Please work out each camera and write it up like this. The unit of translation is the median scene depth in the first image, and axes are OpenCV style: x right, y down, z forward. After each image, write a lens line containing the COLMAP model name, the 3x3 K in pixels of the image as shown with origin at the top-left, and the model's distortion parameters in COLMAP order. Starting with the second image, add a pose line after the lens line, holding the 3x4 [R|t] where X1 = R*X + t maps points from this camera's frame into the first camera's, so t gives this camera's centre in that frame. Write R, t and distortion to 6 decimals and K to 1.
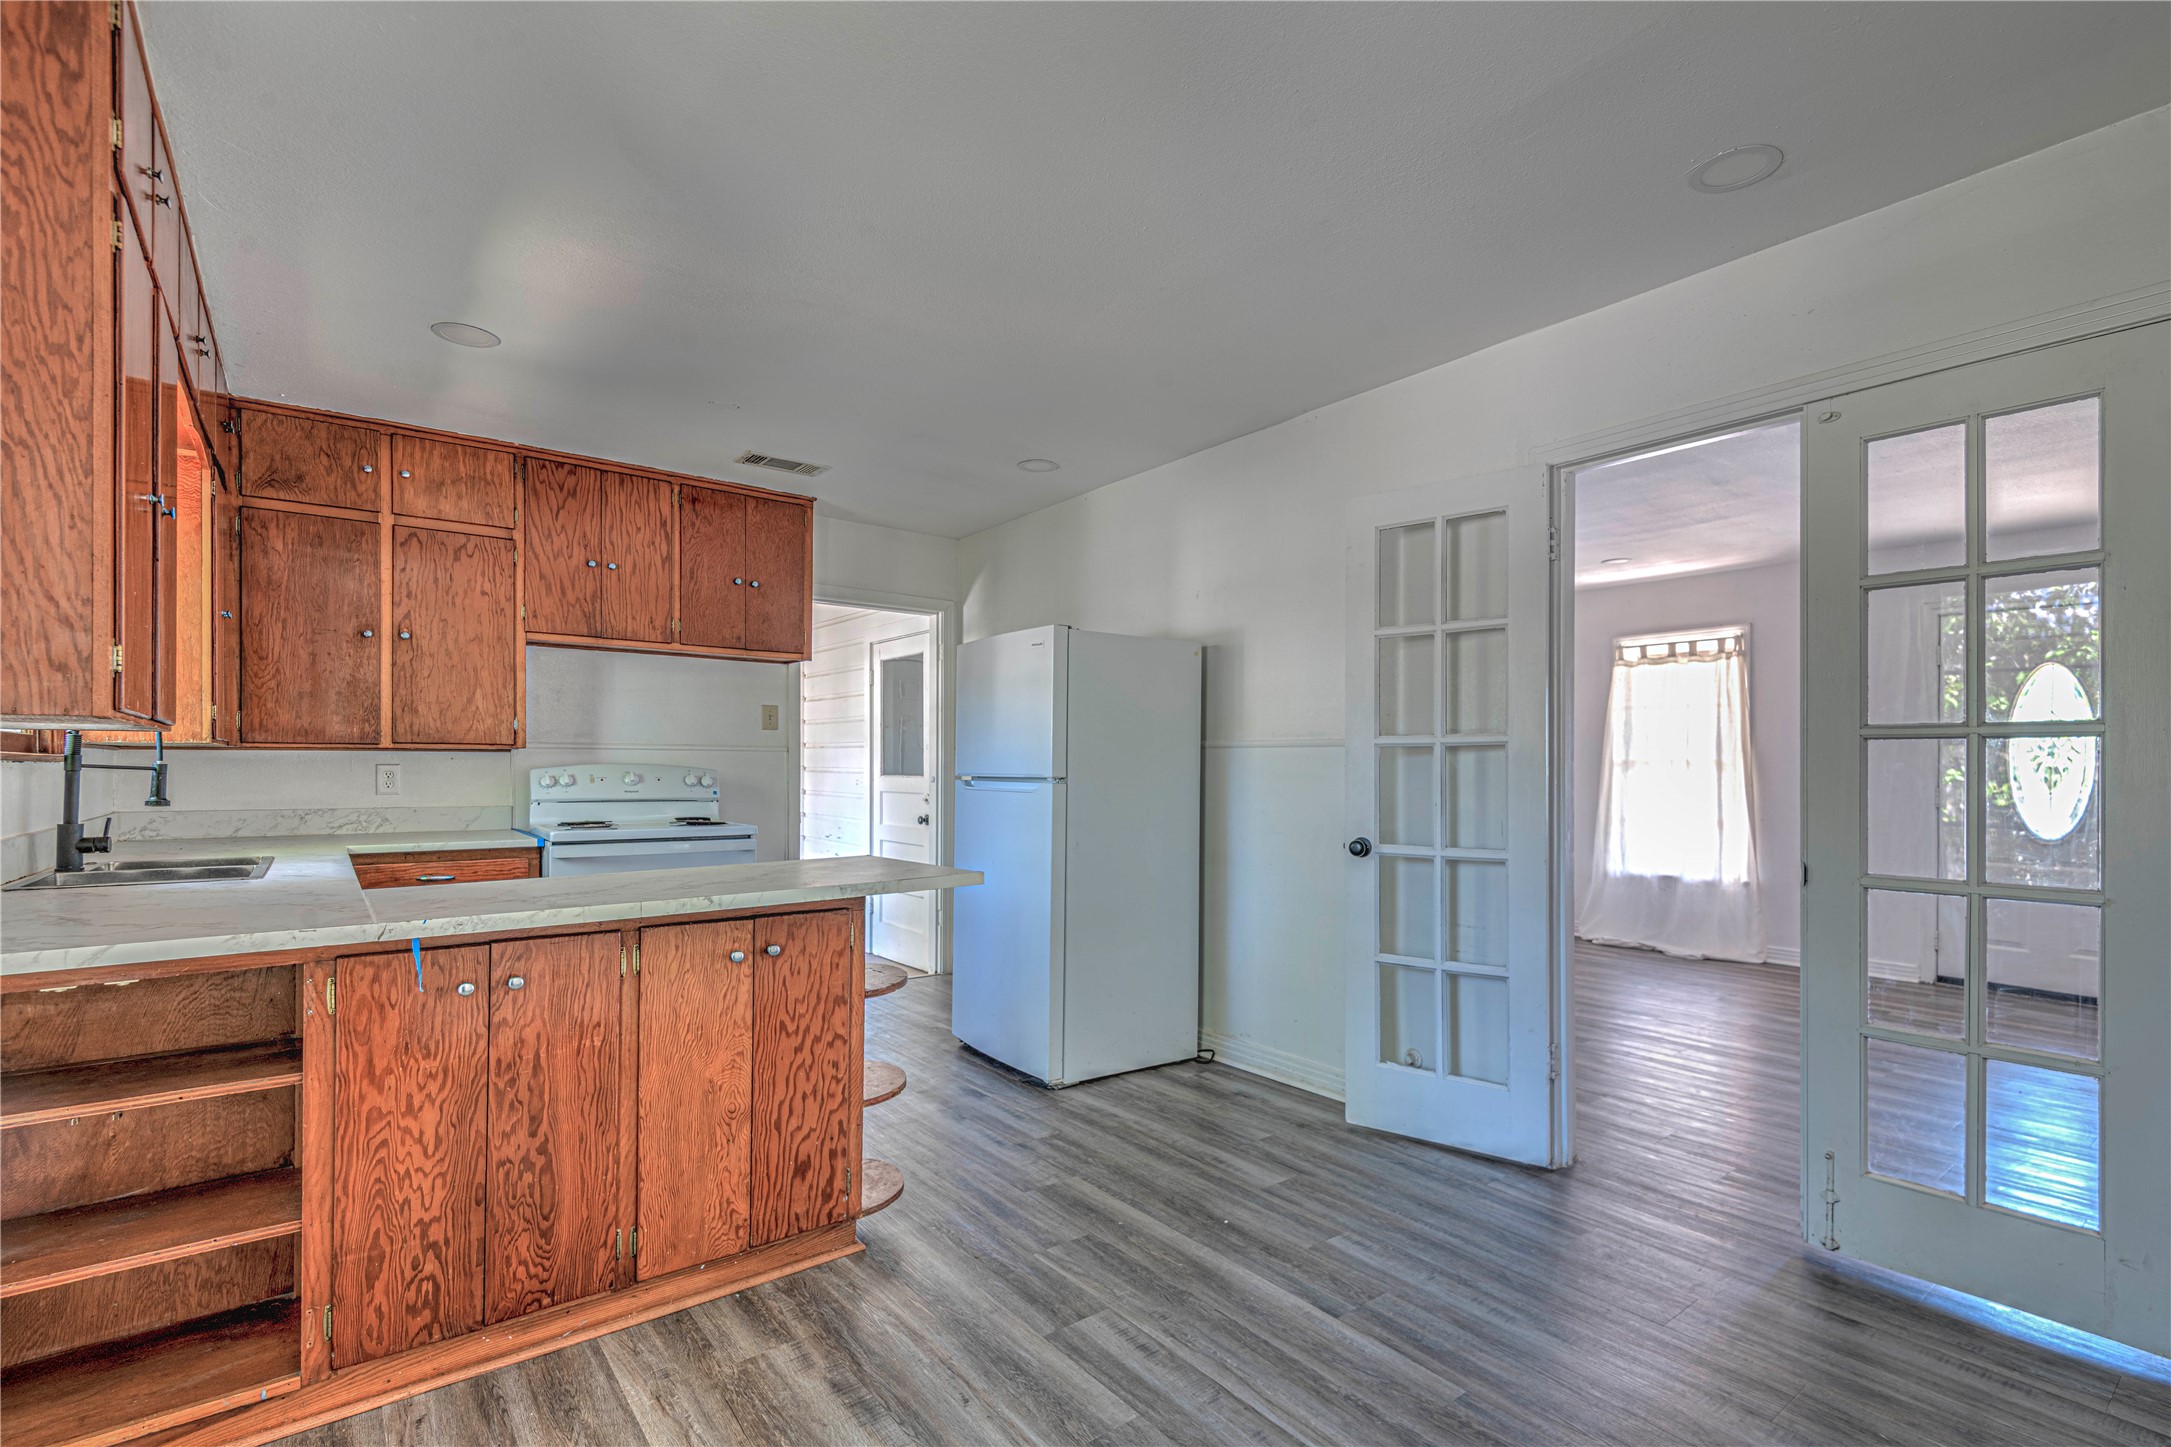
lens RADIAL K [[1003.6, 0, 1085.3], [0, 1003.6, 767.7], [0, 0, 1]] dist [0.035949, -0.017222]
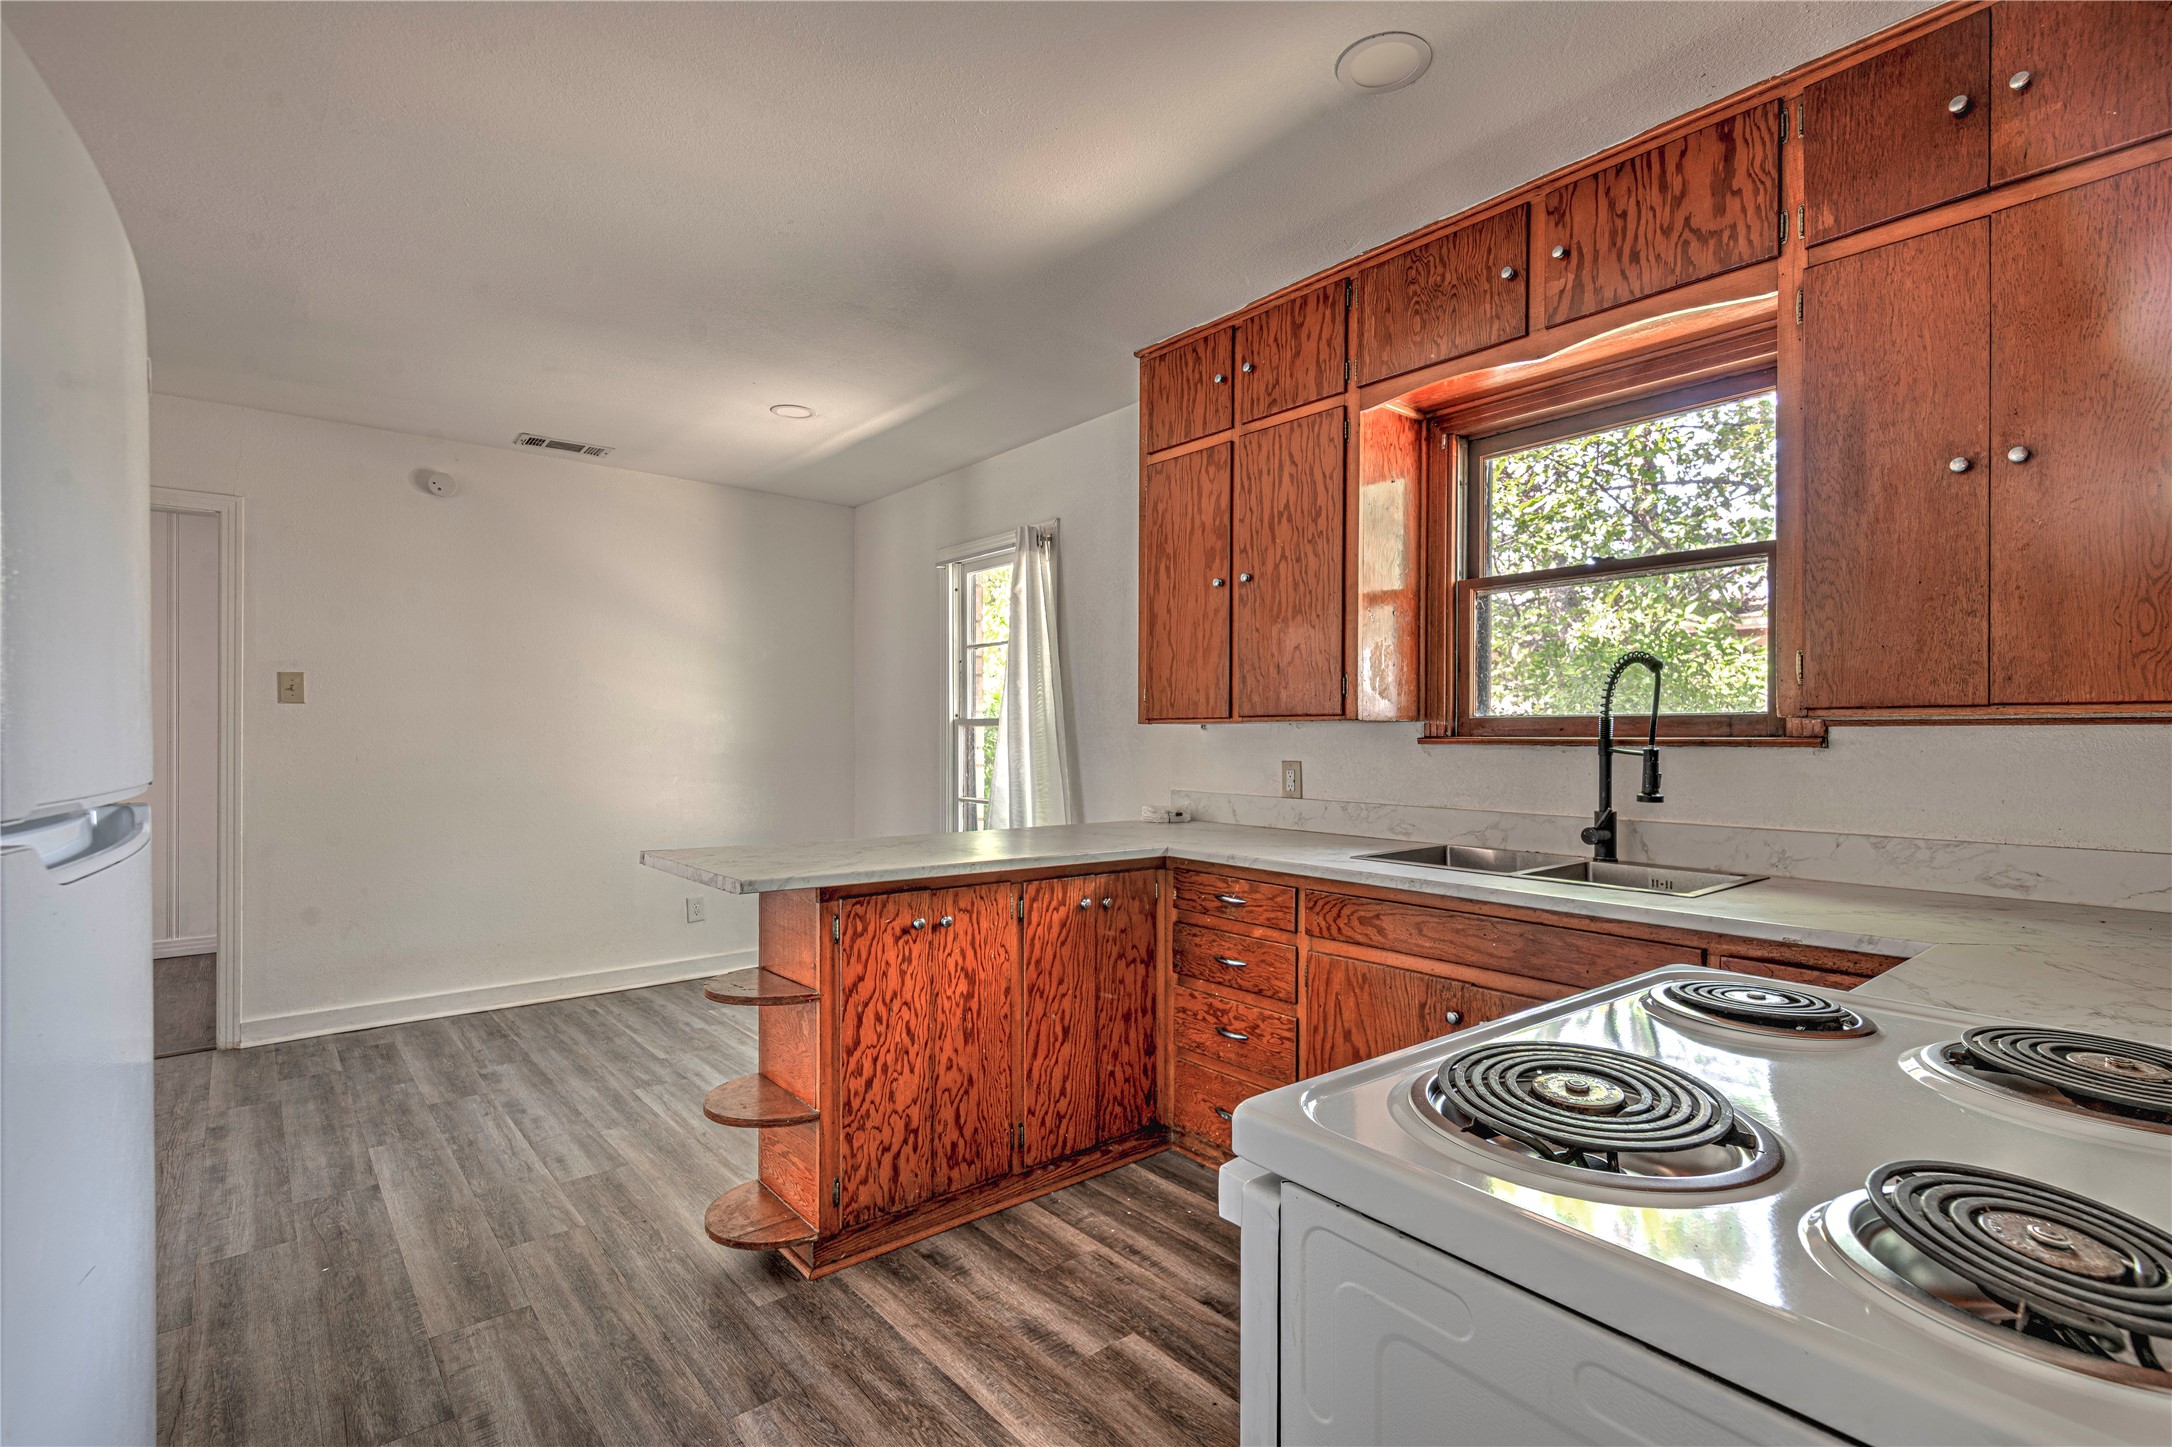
lens RADIAL K [[1004.0, 0, 1086.0], [0, 1004.0, 723.5], [0, 0, 1]] dist [0.027947, -0.000188]
pose [[-0.998973, -0.003347, -0.045193, -0.468763], [-0.002724, 0.999901, -0.013834, -0.012681], [0.045235, -0.013696, -0.998882, 1.894891]]
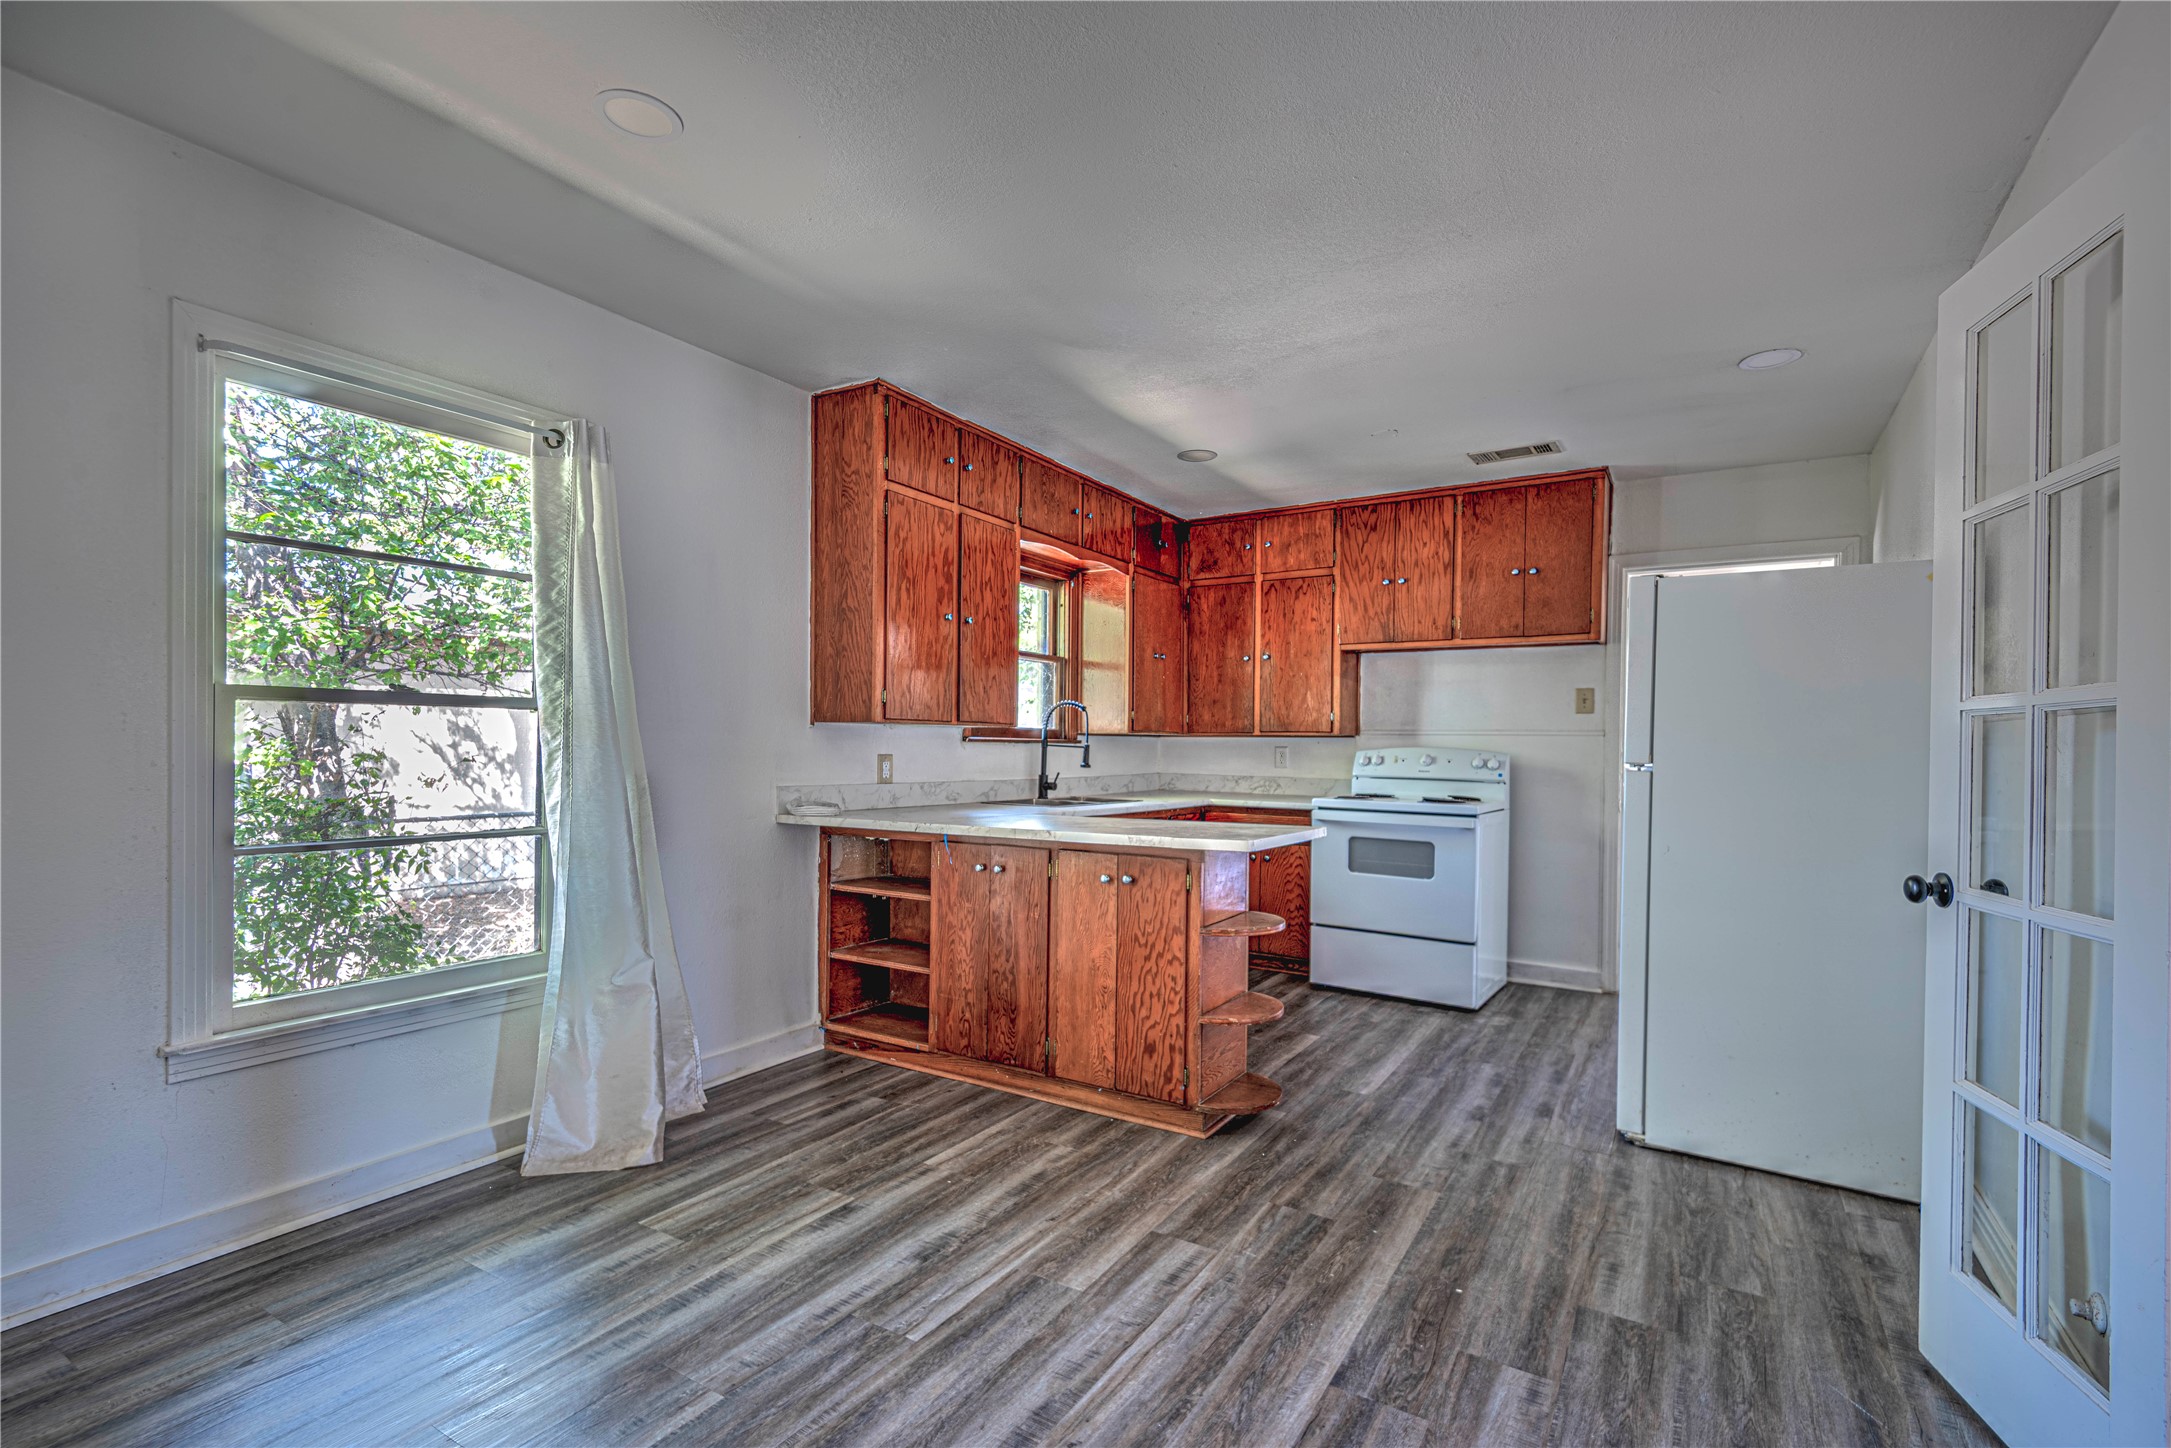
lens RADIAL K [[976.9, 0, 1091.4], [0, 976.9, 747.8], [0, 0, 1]] dist [0.032390, -0.000142]
pose [[0.354100, 0.003808, -0.935200, 0.787308], [-0.010922, 0.999940, -0.000064, 0.001853], [0.935144, 0.010237, 0.354120, 0.413126]]
